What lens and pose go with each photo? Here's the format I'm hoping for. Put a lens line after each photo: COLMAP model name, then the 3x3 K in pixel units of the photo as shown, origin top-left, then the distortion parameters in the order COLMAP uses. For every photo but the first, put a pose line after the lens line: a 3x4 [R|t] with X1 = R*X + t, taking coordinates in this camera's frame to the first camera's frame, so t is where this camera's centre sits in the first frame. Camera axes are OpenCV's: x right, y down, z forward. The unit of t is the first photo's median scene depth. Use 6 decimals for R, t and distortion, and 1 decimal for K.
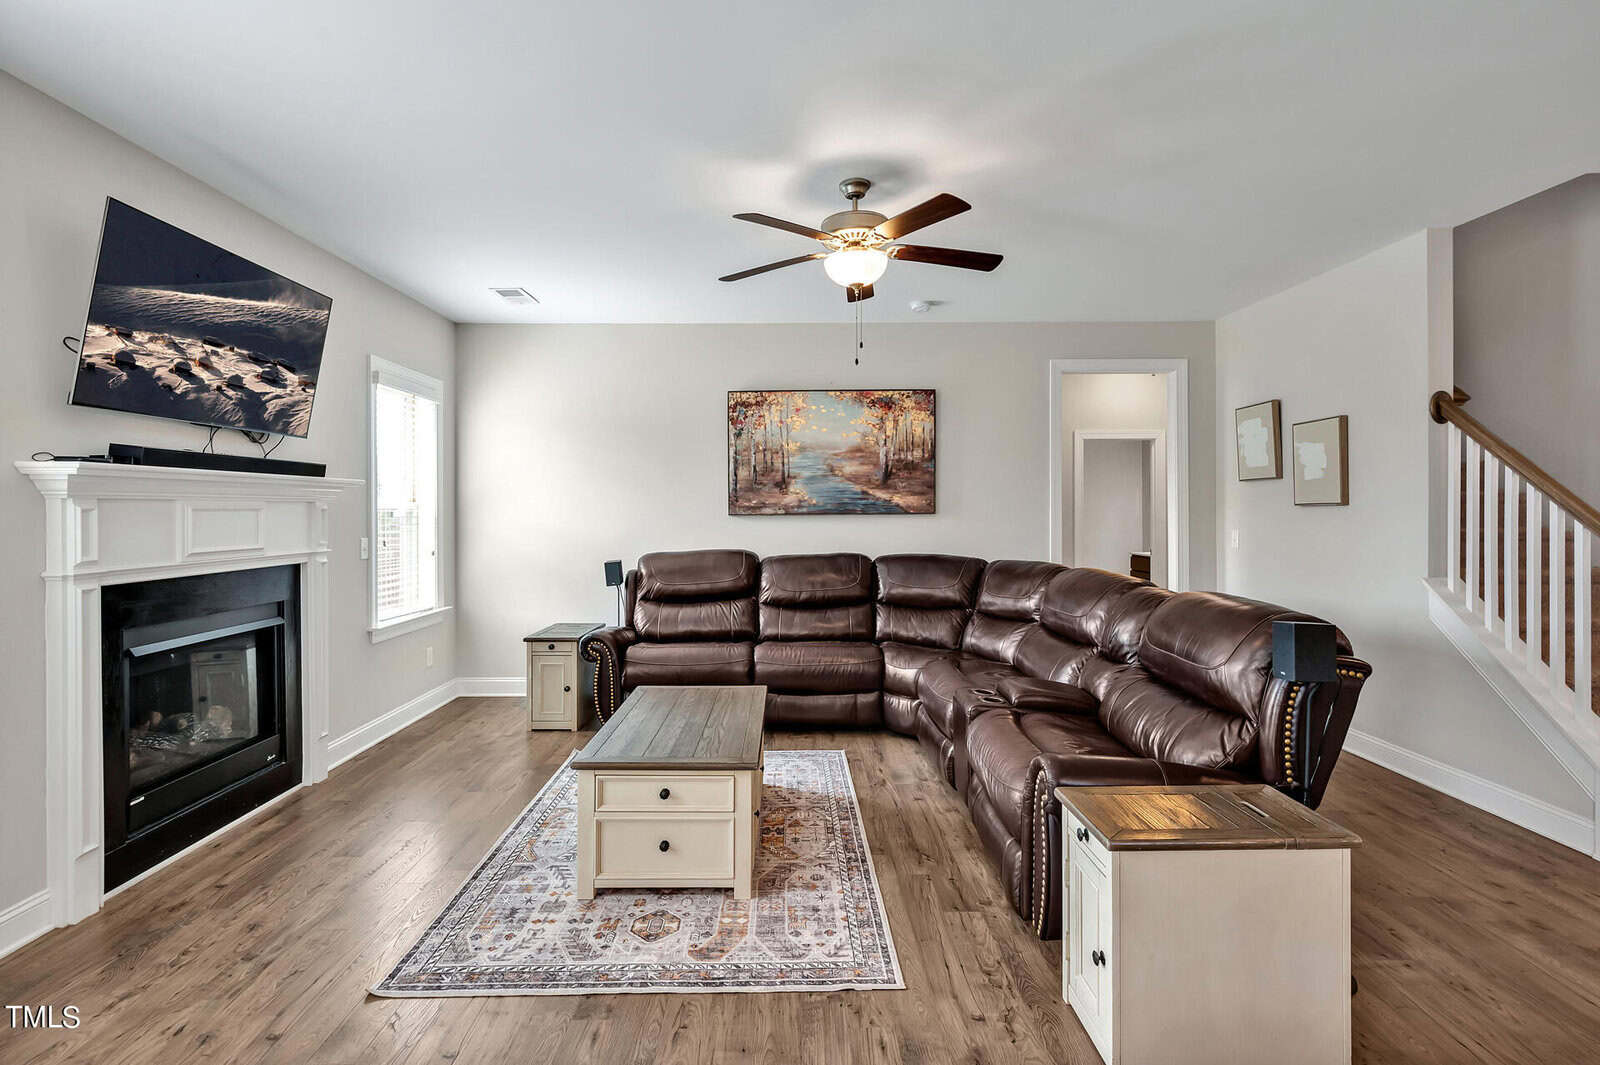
lens RADIAL K [[761.8, 0, 792.4], [0, 761.8, 509.0], [0, 0, 1]] dist [0.001491, 0.000663]
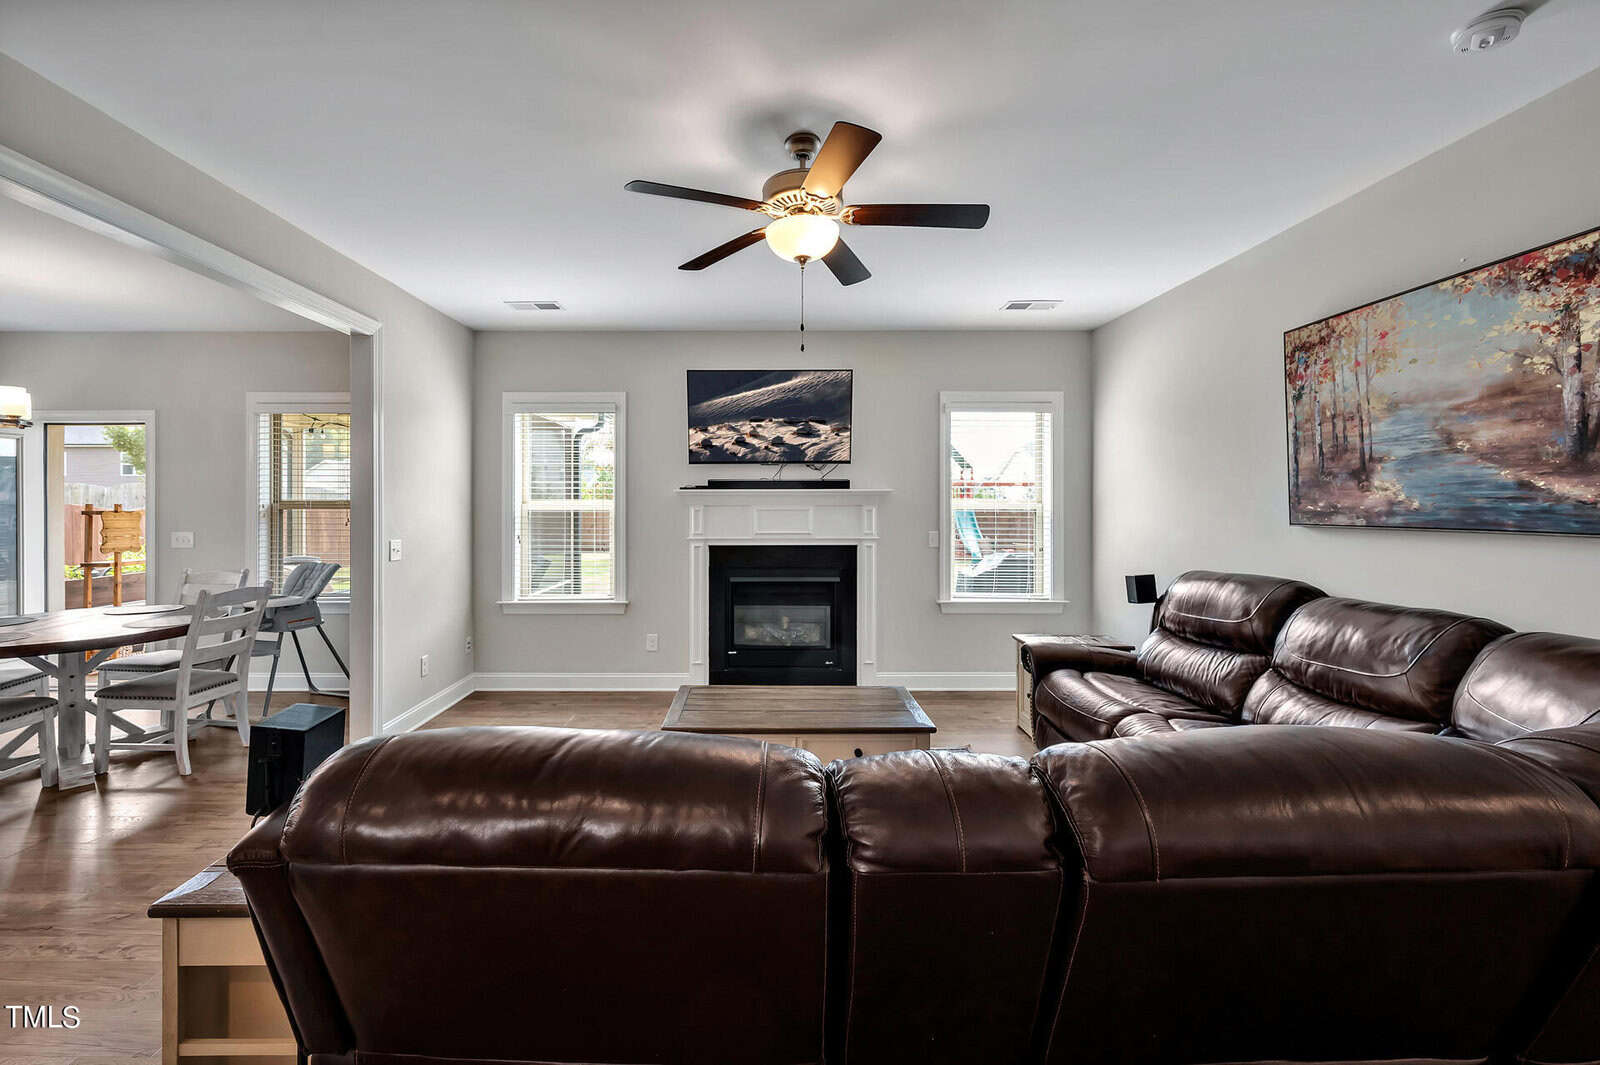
lens RADIAL K [[676.6, 0, 758.5], [0, 676.6, 508.3], [0, 0, 1]] dist [-0.000027, -0.000201]
pose [[-0.009830, 0.011765, -0.999882, 0.649302], [0.002645, 0.999928, 0.011740, -0.017989], [0.999948, -0.002529, -0.009860, 0.735039]]
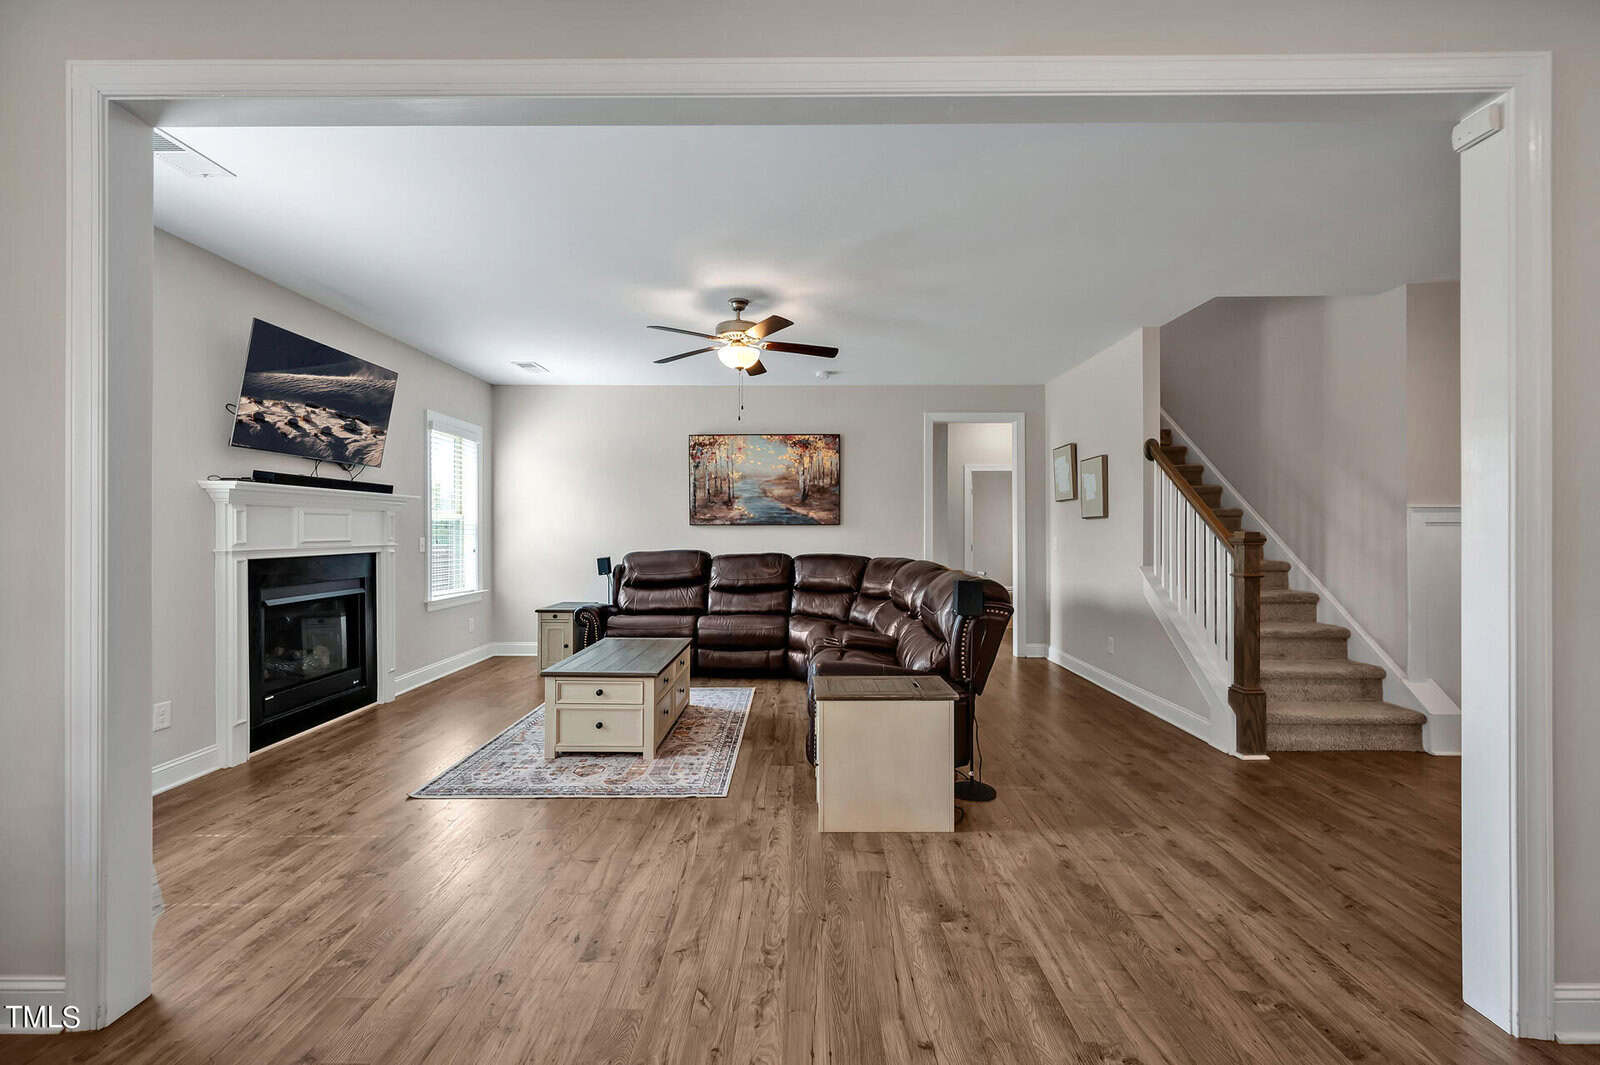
lens RADIAL K [[646.4, 0, 800.0], [0, 646.4, 532.5], [0, 0, 1]] dist [-0.000289, -0.000052]
pose [[0.999952, 0.005544, -0.008107, 0.165203], [-0.005514, 0.999978, 0.003724, 0.021280], [0.008127, -0.003679, 0.999960, -0.217648]]
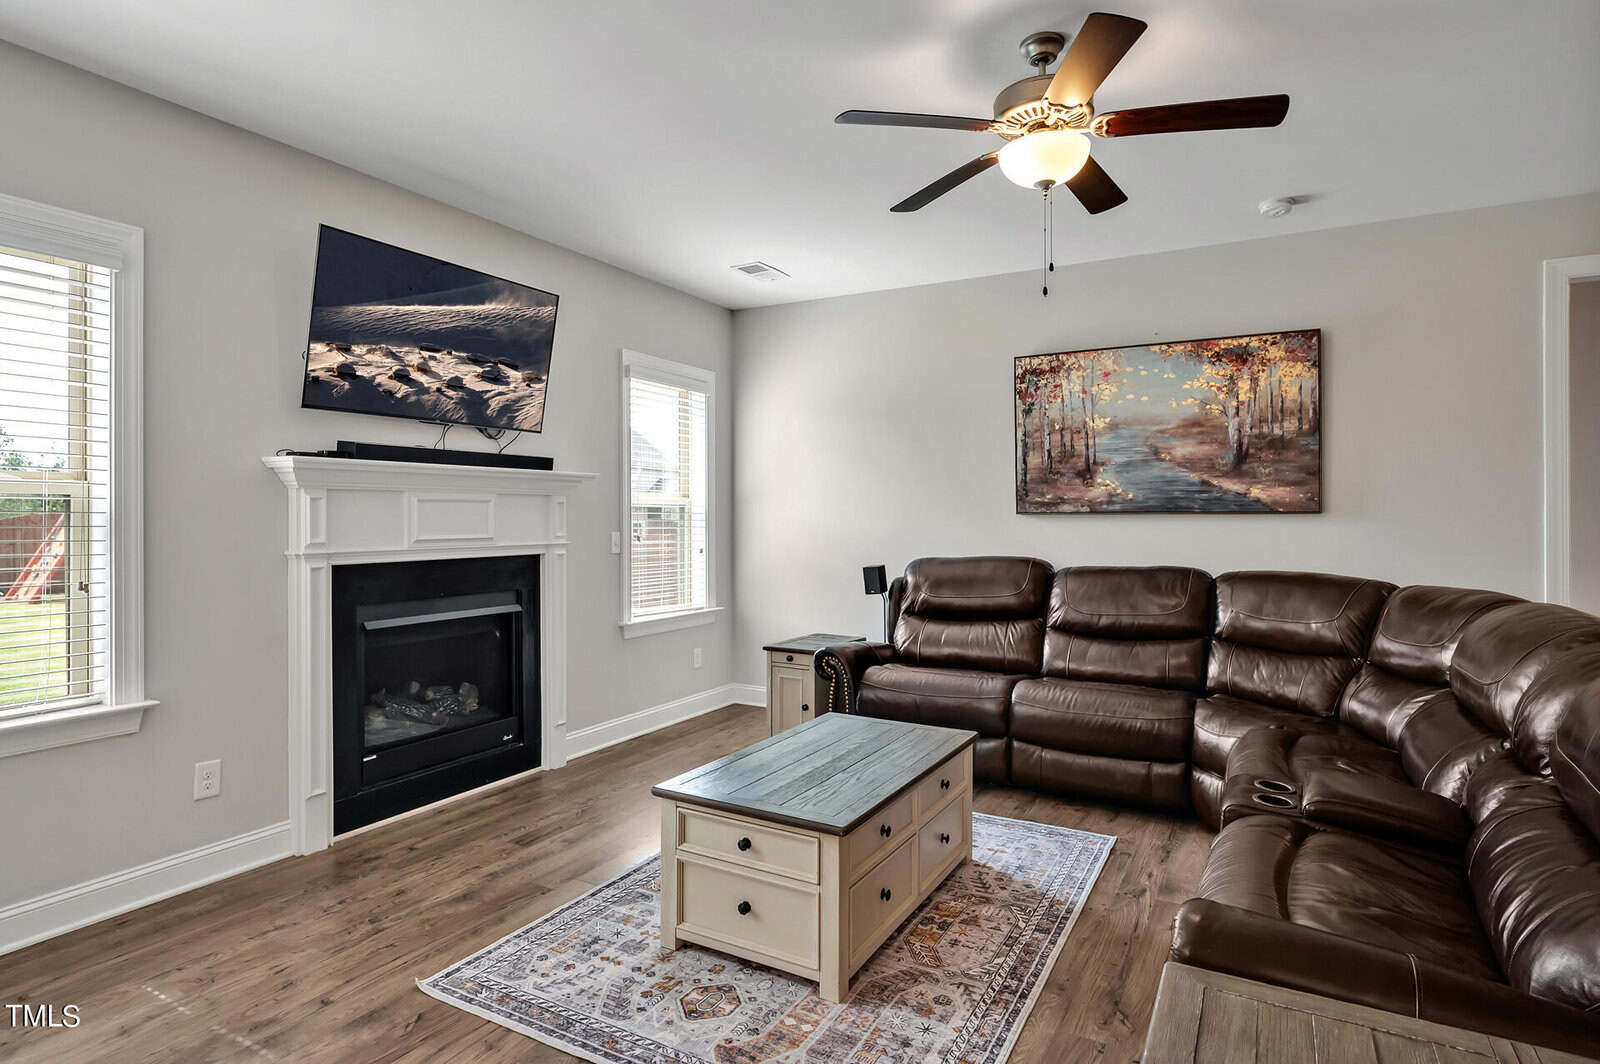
lens RADIAL K [[859.5, 0, 794.8], [0, 859.5, 510.5], [0, 0, 1]] dist [-0.000076, 0.000133]
pose [[0.866453, 0.003567, -0.499245, 0.215861], [-0.005707, 0.999980, -0.002759, 0.011508], [0.499226, 0.005239, 0.866456, 0.144152]]
